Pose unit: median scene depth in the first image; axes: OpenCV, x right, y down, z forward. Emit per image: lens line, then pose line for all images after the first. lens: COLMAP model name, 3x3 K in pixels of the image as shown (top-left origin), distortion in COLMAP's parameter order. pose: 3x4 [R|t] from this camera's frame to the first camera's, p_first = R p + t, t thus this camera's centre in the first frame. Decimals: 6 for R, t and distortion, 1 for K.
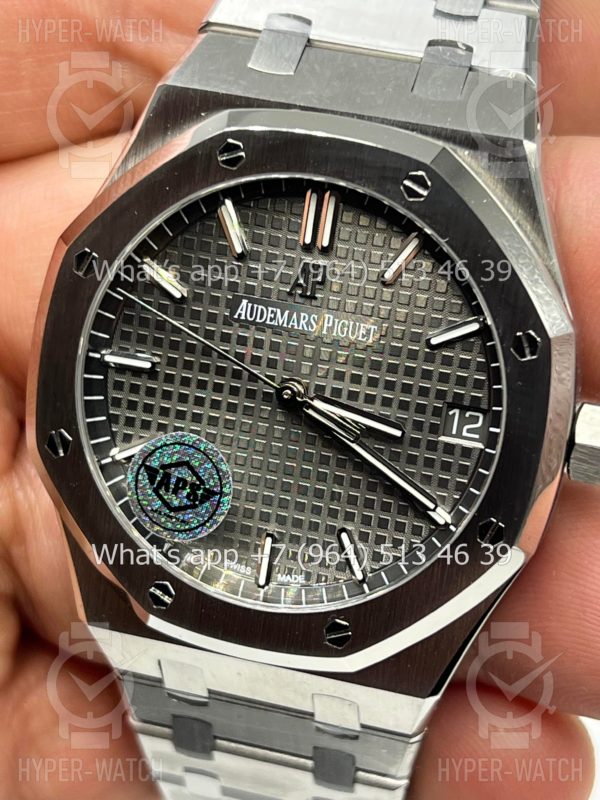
lens RADIAL K [[1865.0, 0, 303.0], [0, 1865.0, 397.7], [0, 0, 1]] dist [0.326852, 0.000000]
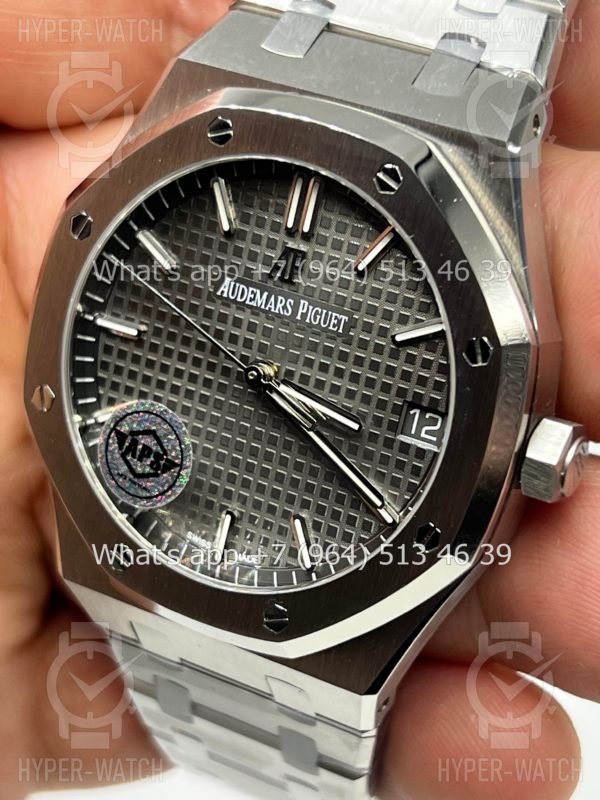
lens RADIAL K [[1865.0, 0, 292.6], [0, 1865.0, 405.3], [0, 0, 1]] dist [0.326852, 0.000000]
pose [[0.971909, 0.112657, -0.206643, 0.218839], [-0.110131, 0.993634, 0.023725, -0.011870], [0.208001, -0.000301, 0.978129, 0.022071]]
